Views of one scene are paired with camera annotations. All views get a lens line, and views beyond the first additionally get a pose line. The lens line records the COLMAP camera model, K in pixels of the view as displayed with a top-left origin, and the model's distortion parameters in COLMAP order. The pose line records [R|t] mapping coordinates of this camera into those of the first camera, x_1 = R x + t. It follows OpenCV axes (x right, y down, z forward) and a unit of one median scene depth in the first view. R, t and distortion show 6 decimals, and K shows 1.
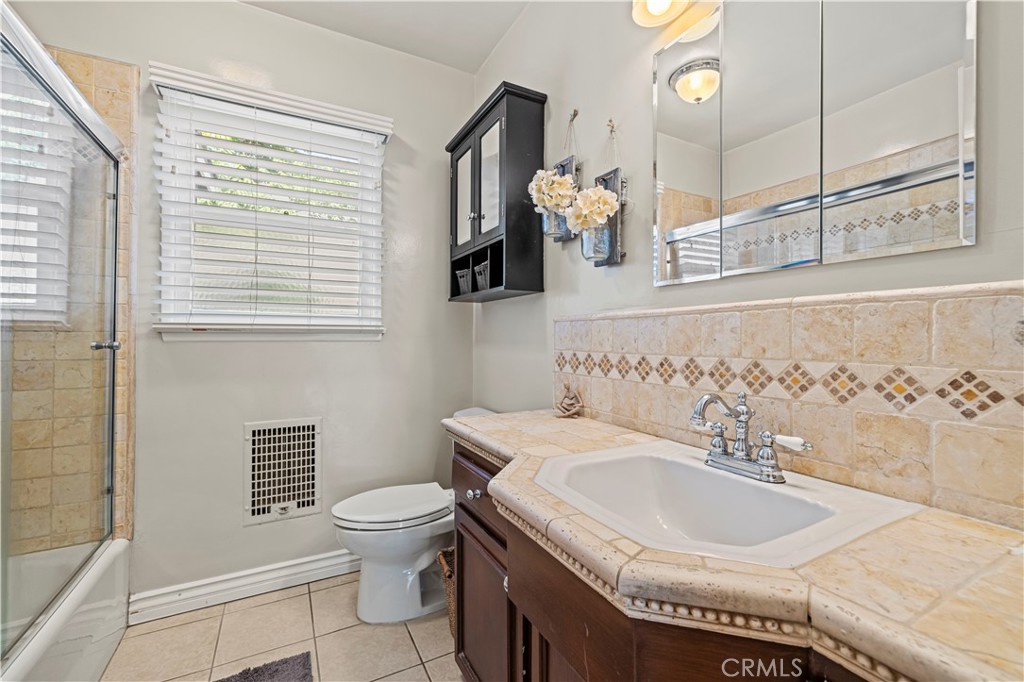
lens RADIAL K [[435.0, 0, 510.5], [0, 435.0, 339.4], [0, 0, 1]] dist [0.002421, 0.000454]
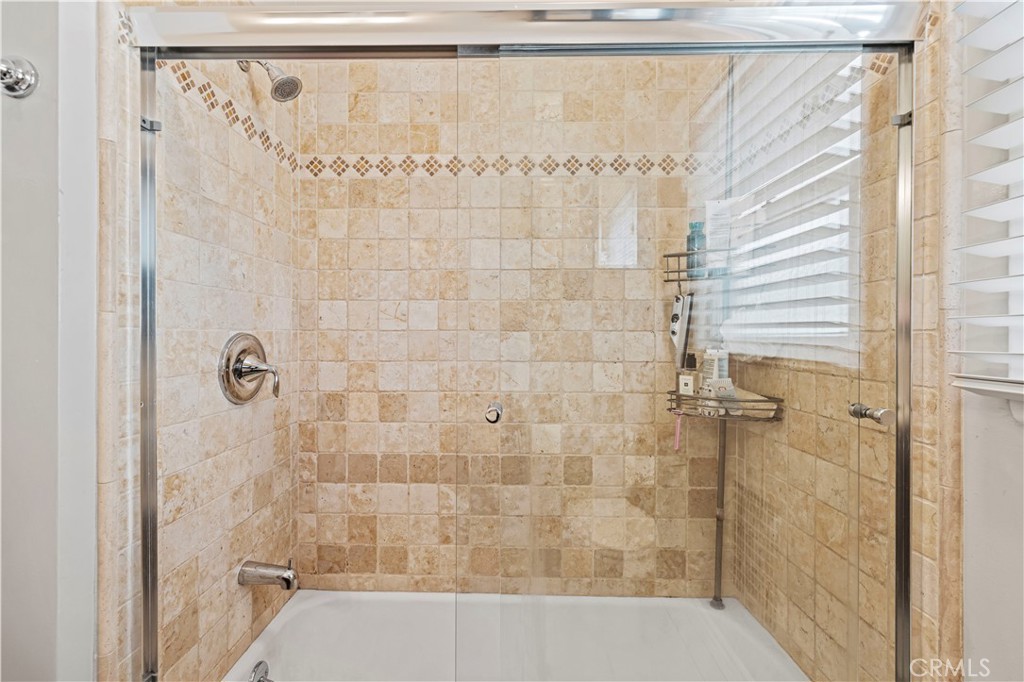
lens RADIAL K [[435.0, 0, 510.4], [0, 435.0, 334.5], [0, 0, 1]] dist [0.002421, 0.000454]
pose [[-0.471746, 0.001801, -0.881733, -0.252338], [0.002865, 0.999996, 0.000510, -0.079227], [0.881730, -0.002285, -0.471749, 0.831068]]
